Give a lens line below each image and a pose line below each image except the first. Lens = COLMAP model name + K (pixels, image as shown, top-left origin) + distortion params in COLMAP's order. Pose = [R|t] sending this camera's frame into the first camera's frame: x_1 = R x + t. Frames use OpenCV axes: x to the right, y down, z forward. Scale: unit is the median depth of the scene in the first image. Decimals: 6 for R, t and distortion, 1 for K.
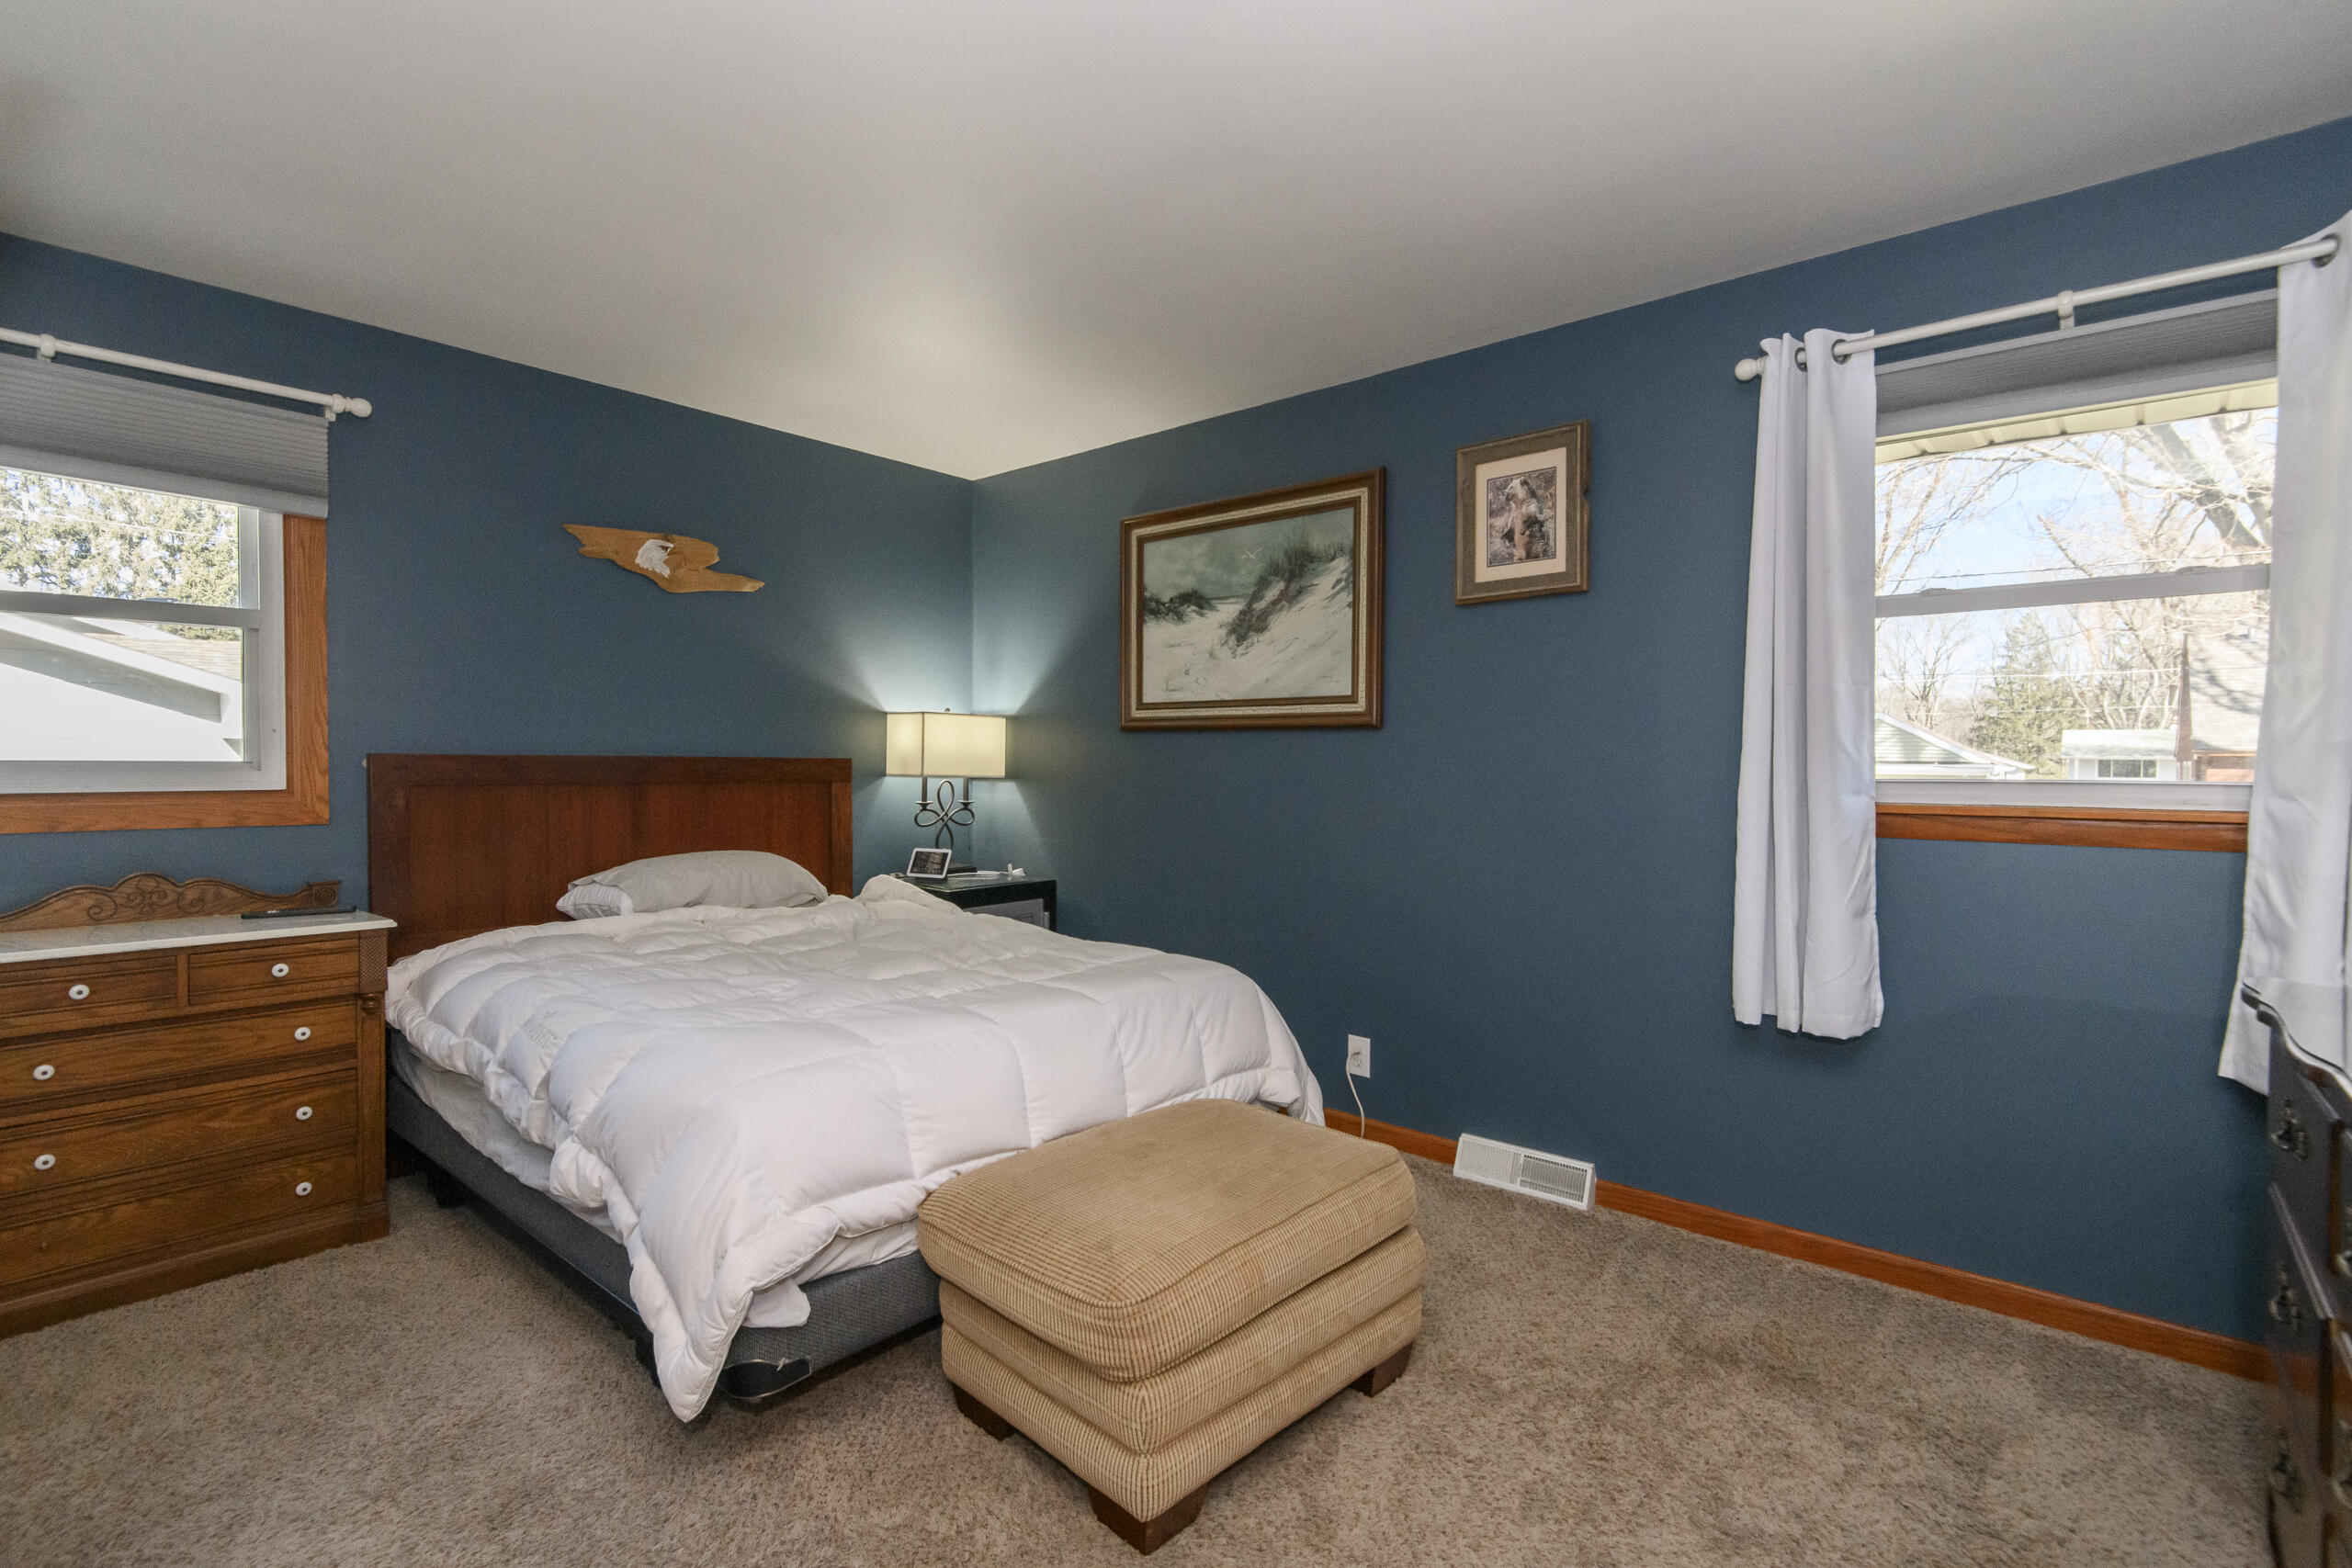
lens RADIAL K [[1069.6, 0, 1169.3], [0, 1069.6, 783.6], [0, 0, 1]] dist [0.003009, -0.015175]
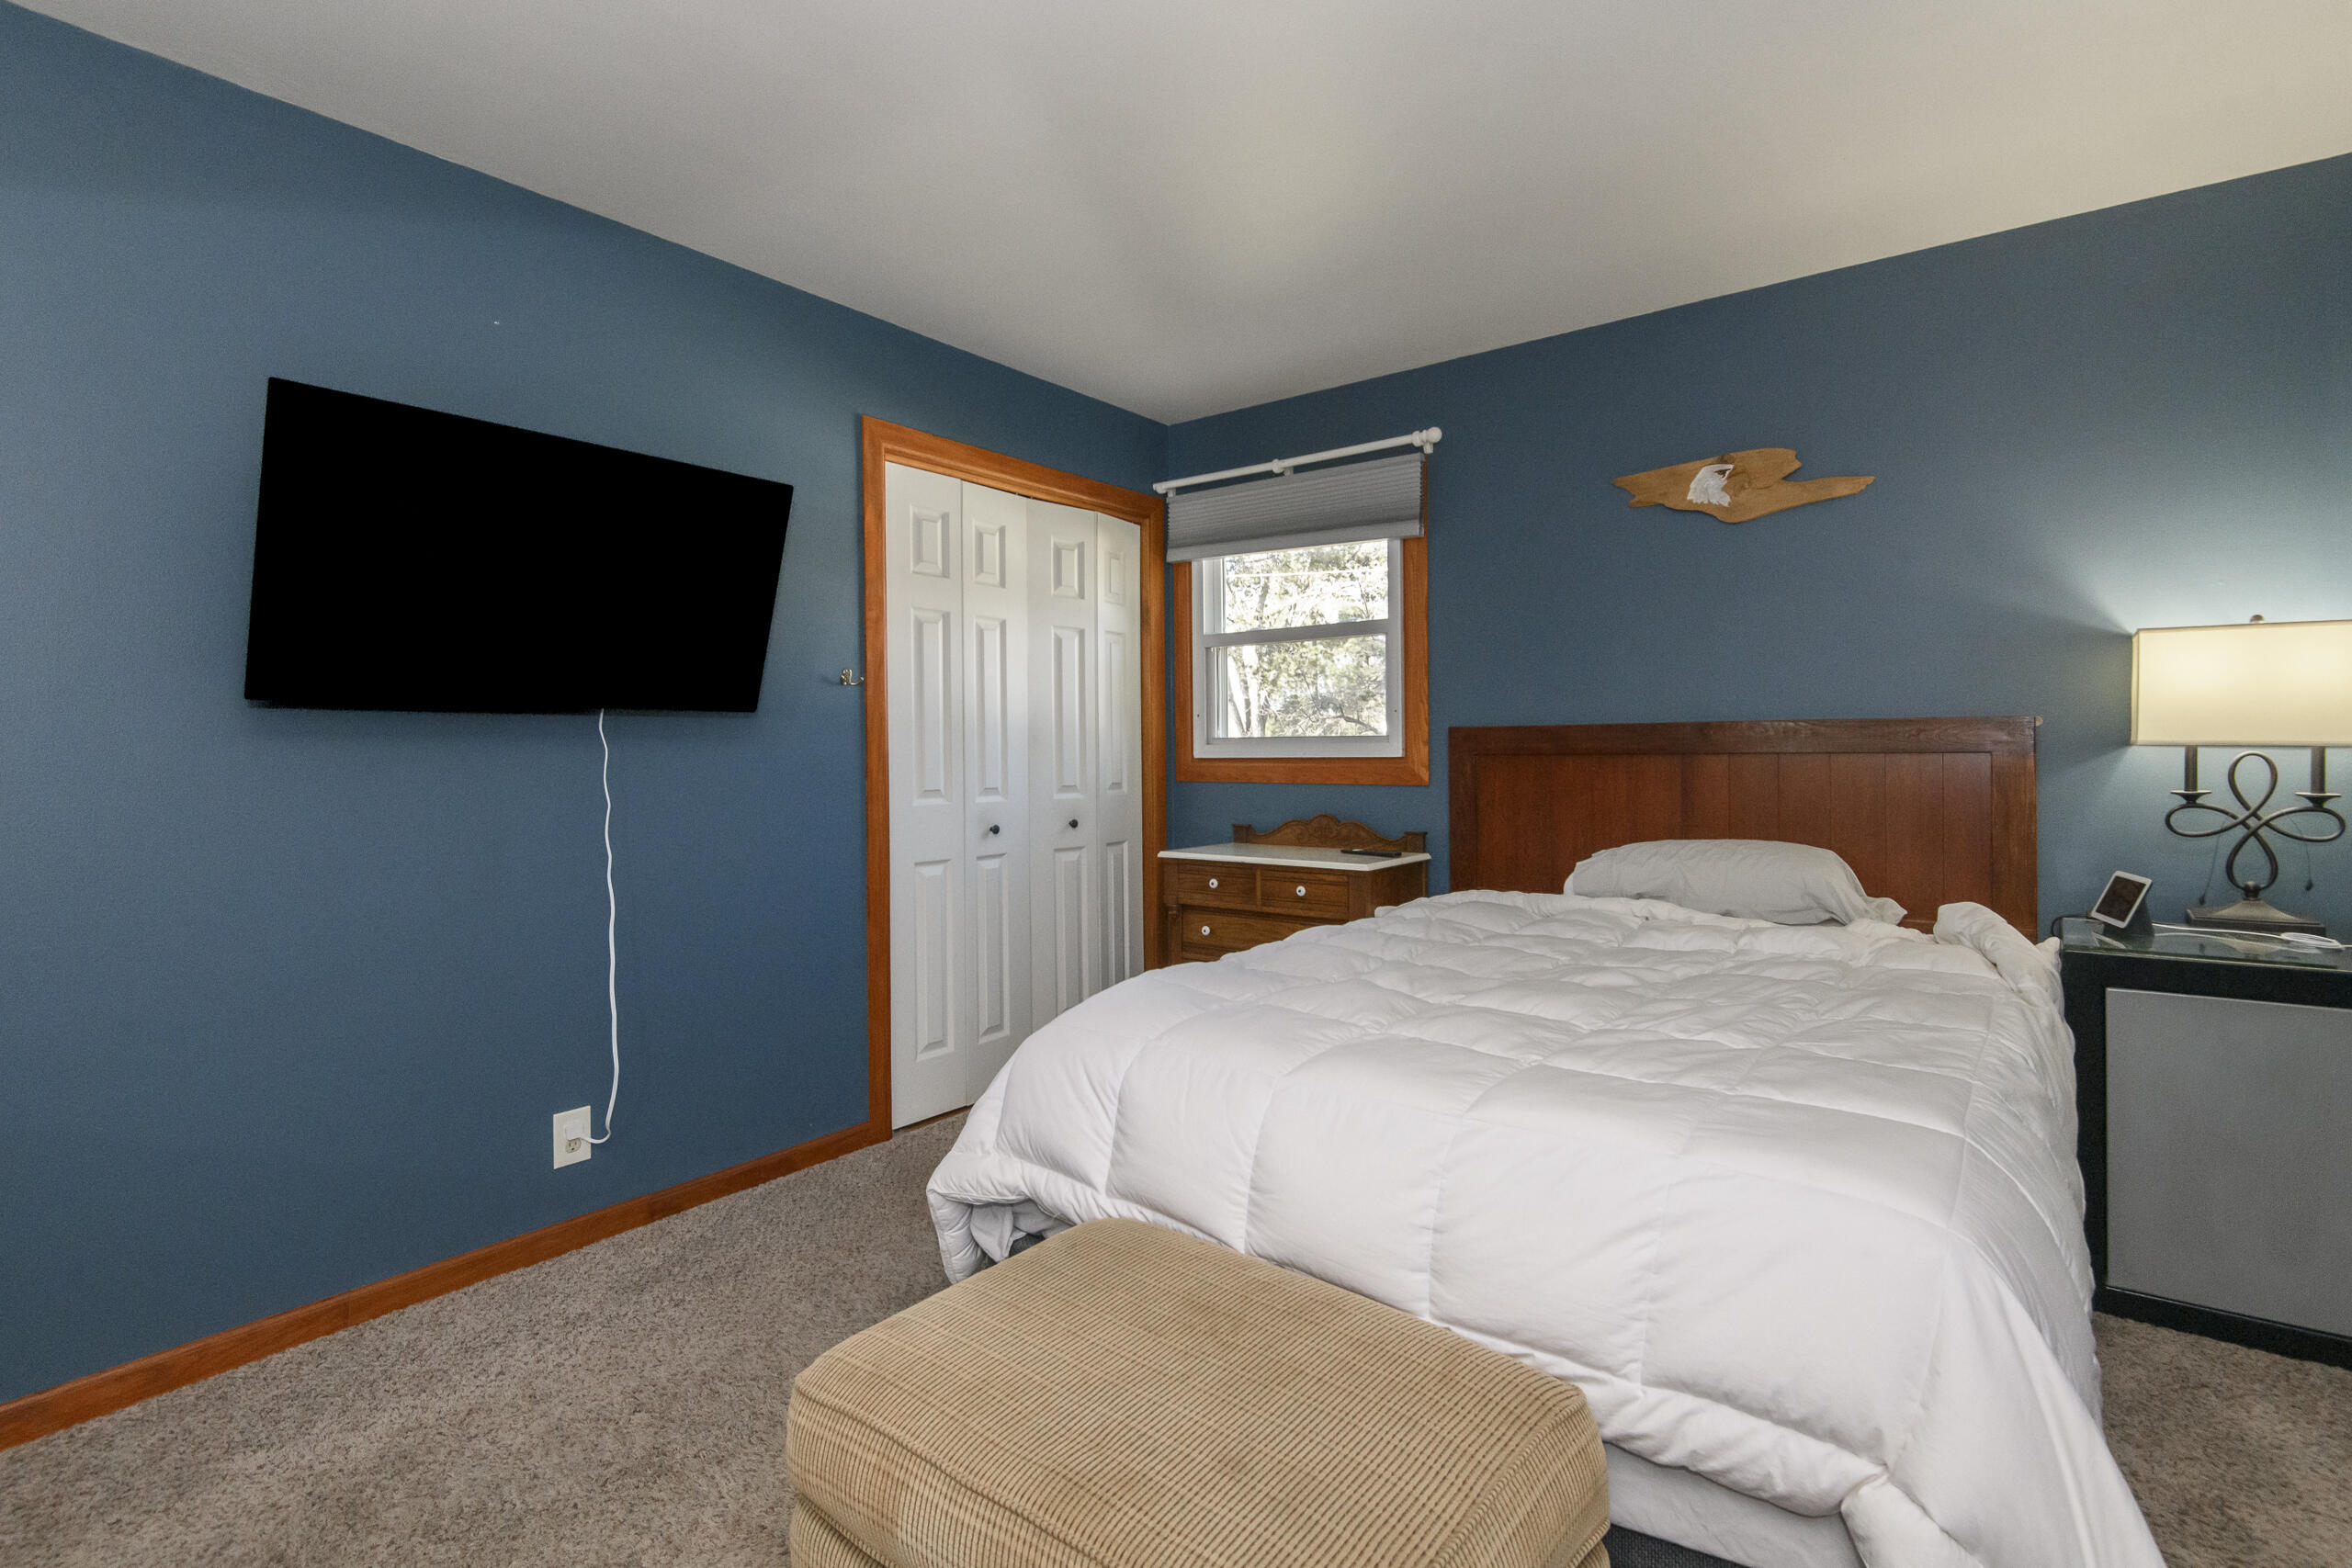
lens RADIAL K [[1069.6, 0, 1169.3], [0, 1069.6, 783.6], [0, 0, 1]] dist [0.003009, -0.015175]
pose [[0.043774, 0.037926, -0.998321, 0.366413], [-0.000070, 0.999279, 0.037959, -0.009350], [0.999041, -0.001592, 0.043745, 0.555454]]
